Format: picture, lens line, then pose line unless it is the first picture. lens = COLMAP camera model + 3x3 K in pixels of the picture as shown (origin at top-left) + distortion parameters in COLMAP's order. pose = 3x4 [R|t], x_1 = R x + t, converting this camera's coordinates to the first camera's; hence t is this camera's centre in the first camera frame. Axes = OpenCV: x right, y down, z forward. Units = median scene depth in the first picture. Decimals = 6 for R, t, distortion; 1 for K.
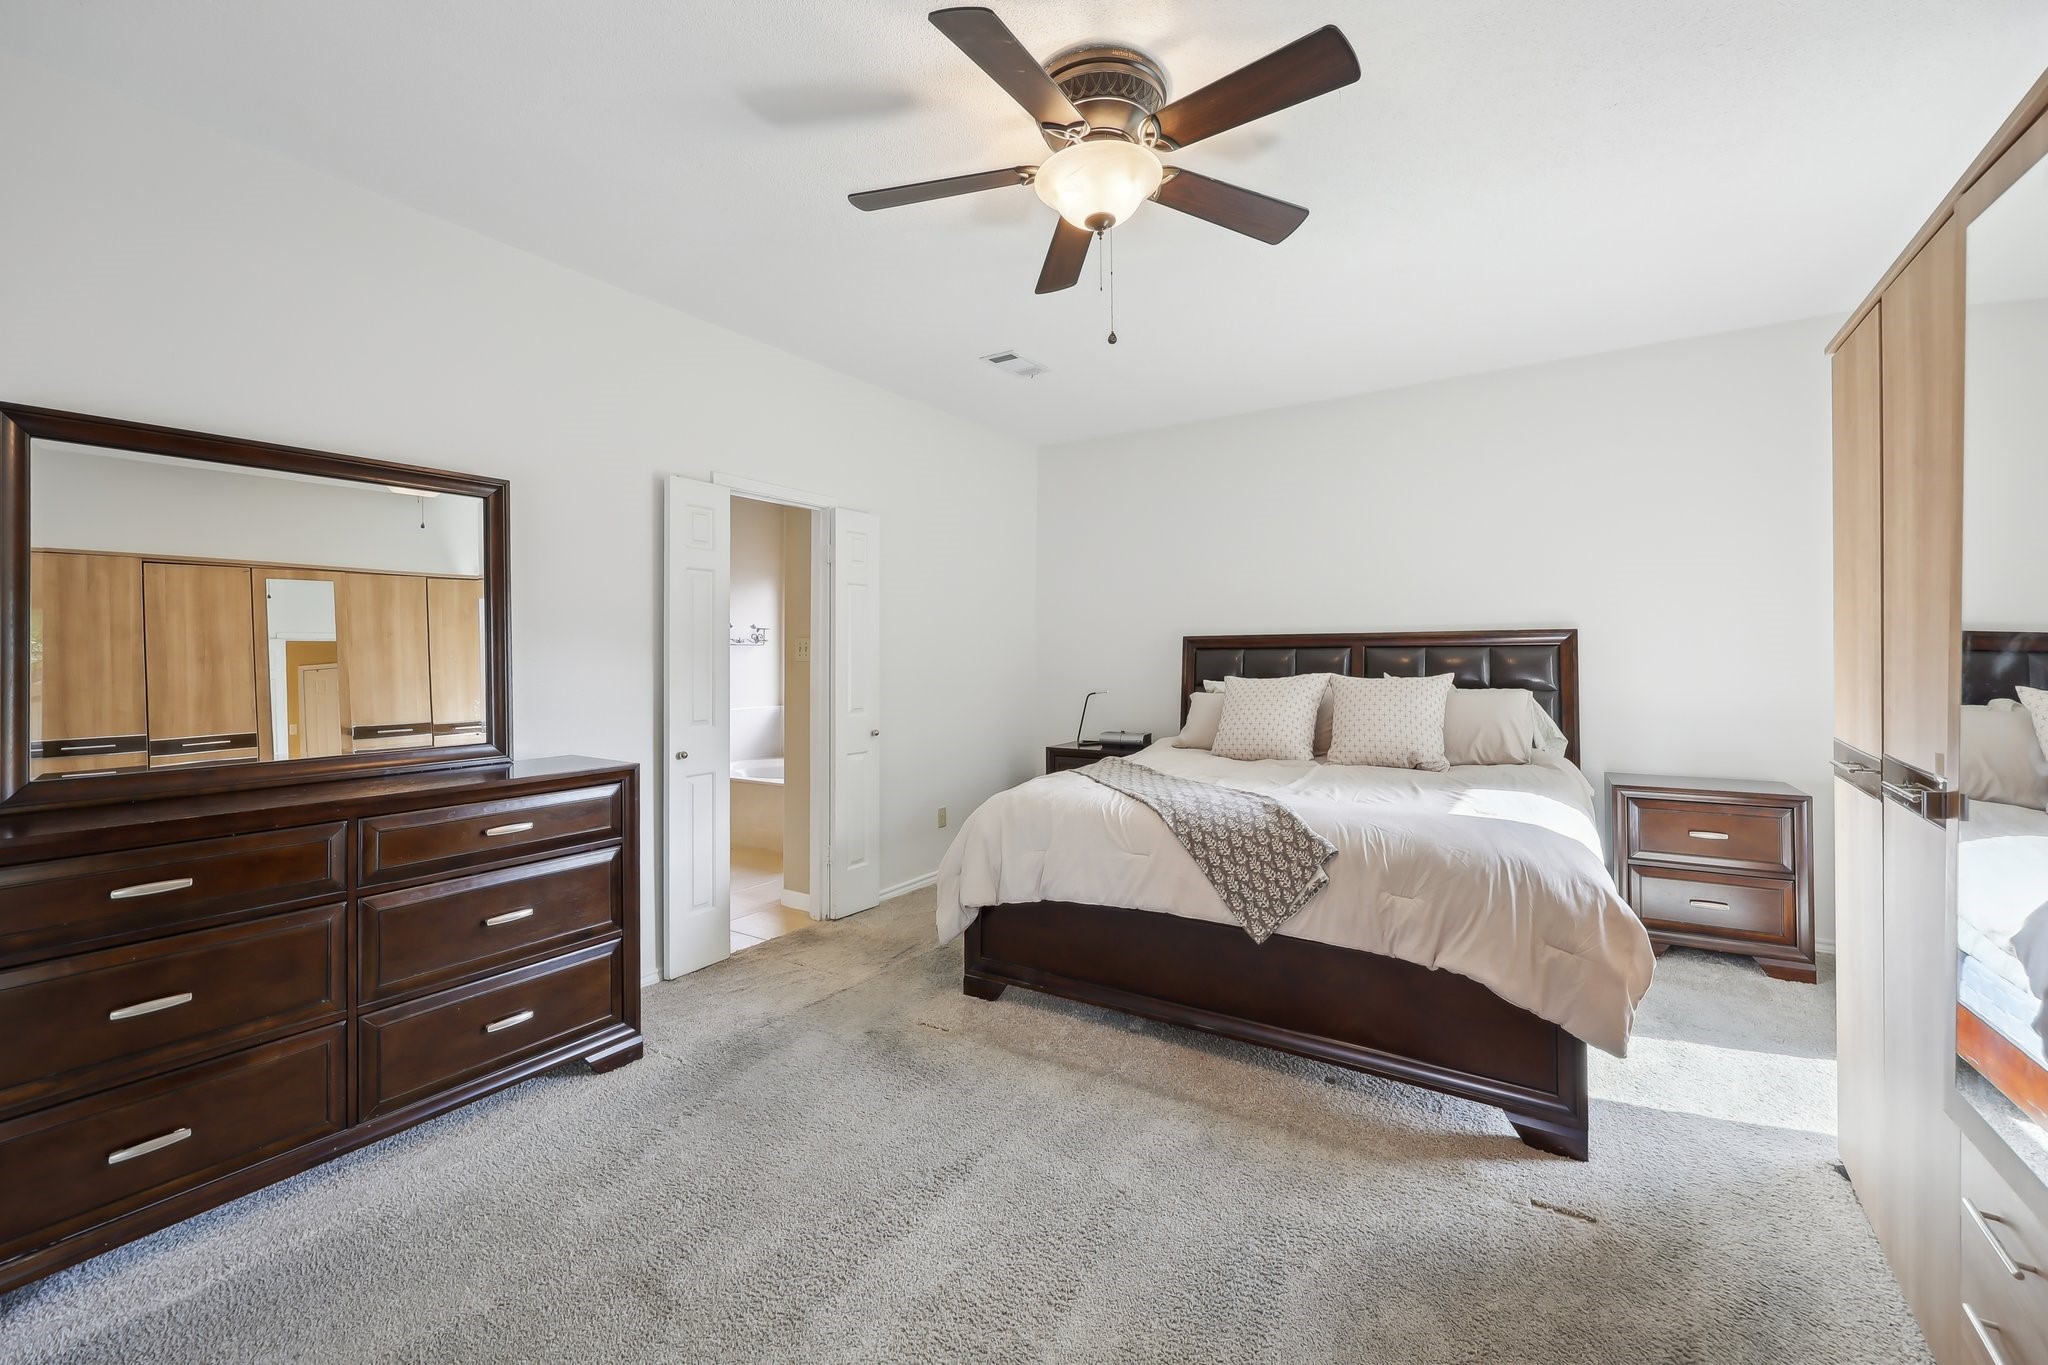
lens RADIAL K [[833.4, 0, 1024.9], [0, 833.4, 661.3], [0, 0, 1]] dist [0.003579, 0.000298]
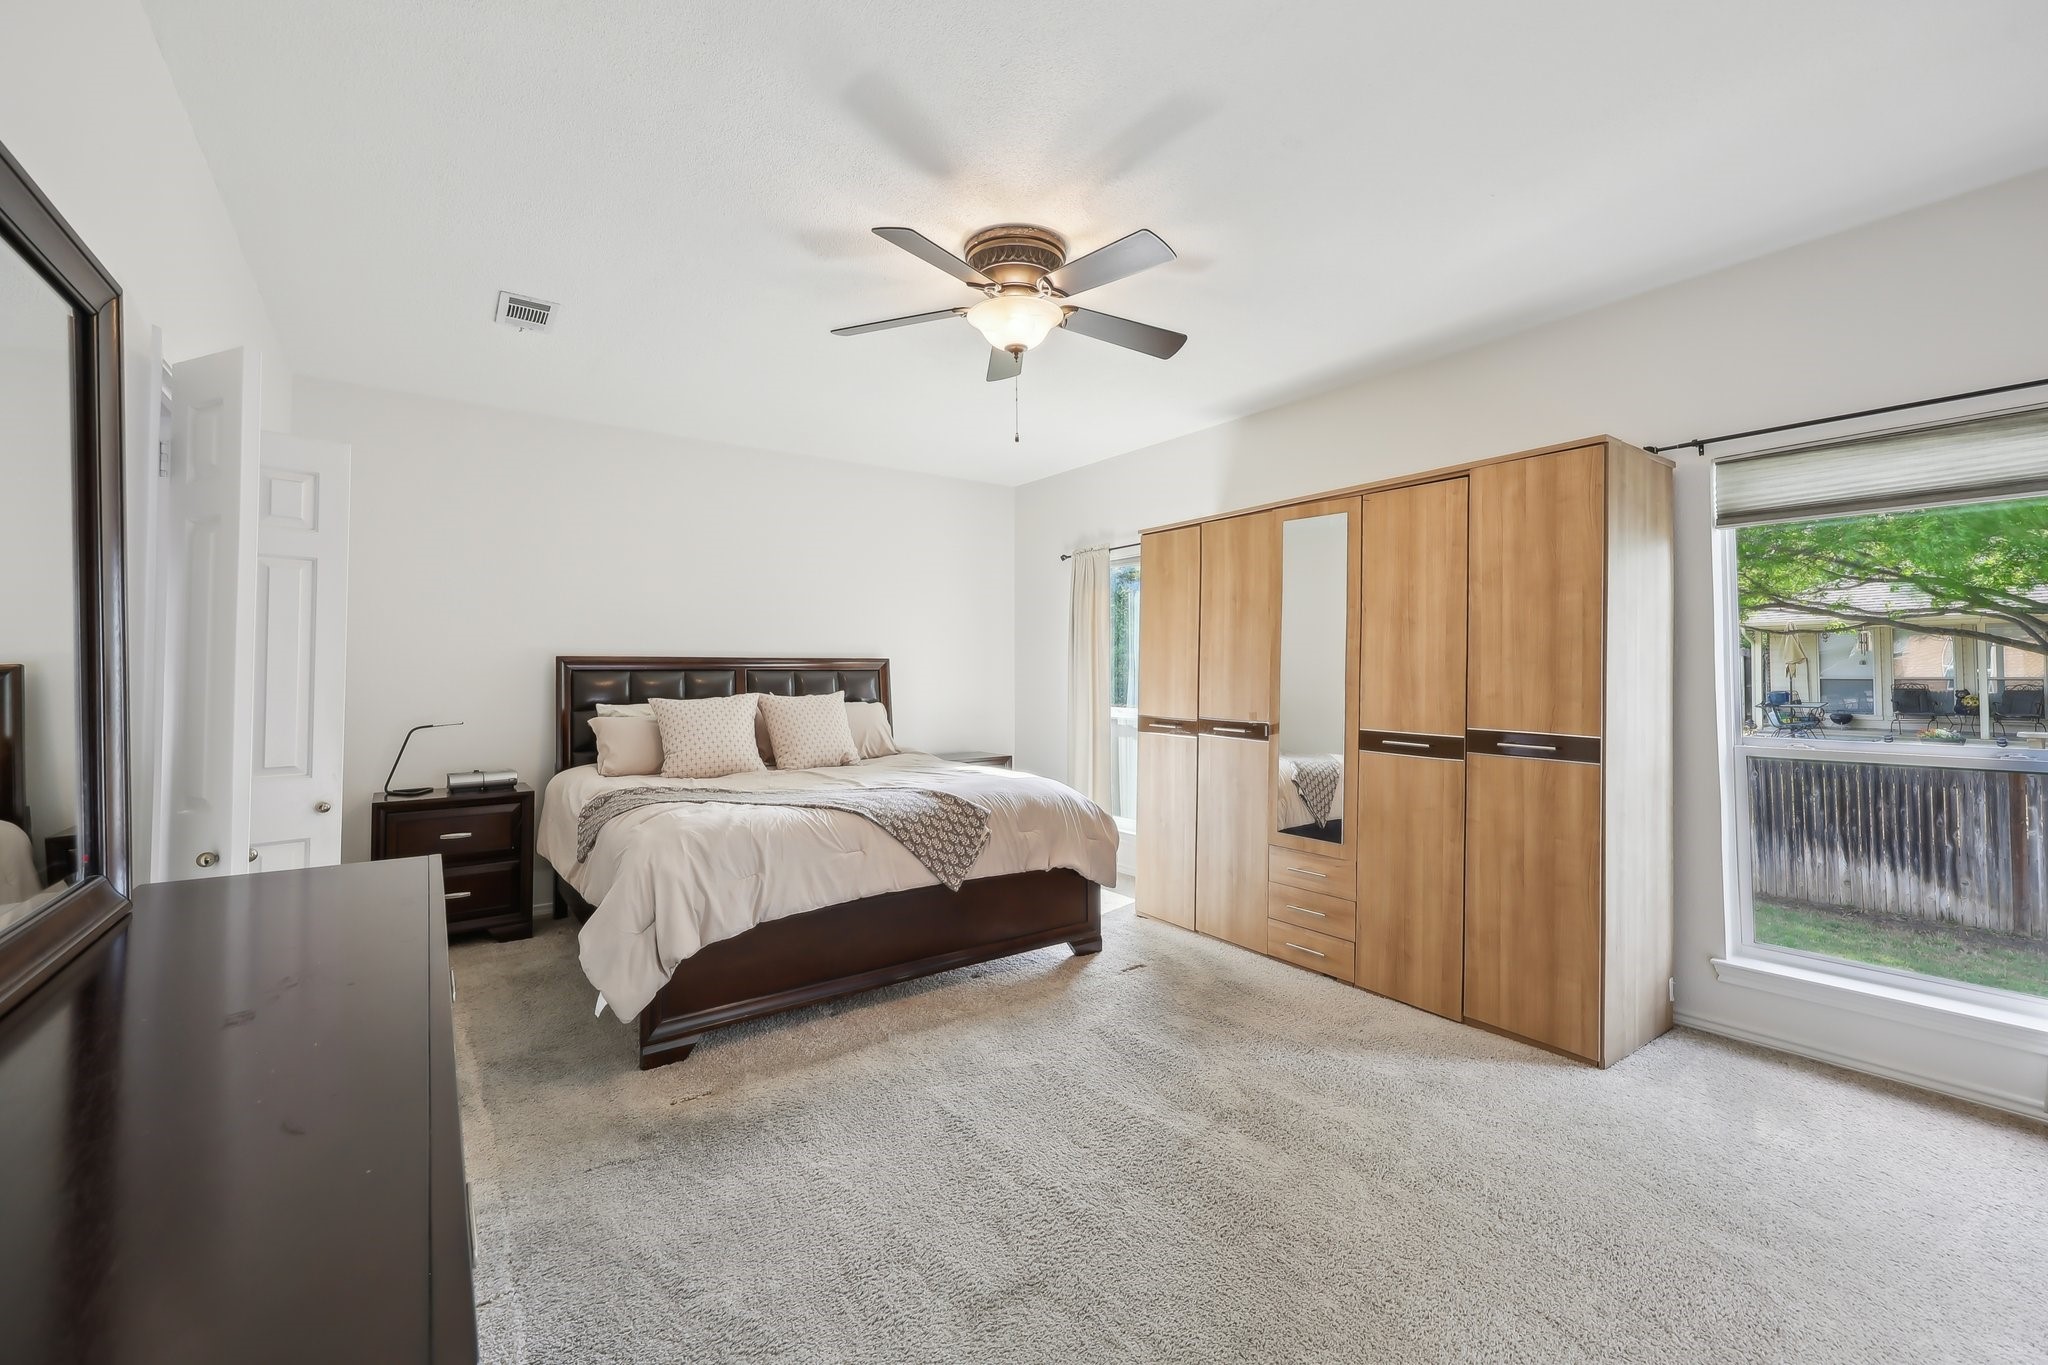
lens RADIAL K [[833.4, 0, 1038.1], [0, 833.4, 679.6], [0, 0, 1]] dist [0.003579, 0.000298]
pose [[0.361520, -0.001177, 0.932364, -0.888266], [0.006904, 0.999975, -0.001415, 0.000293], [-0.932339, 0.006949, 0.361519, 0.373518]]
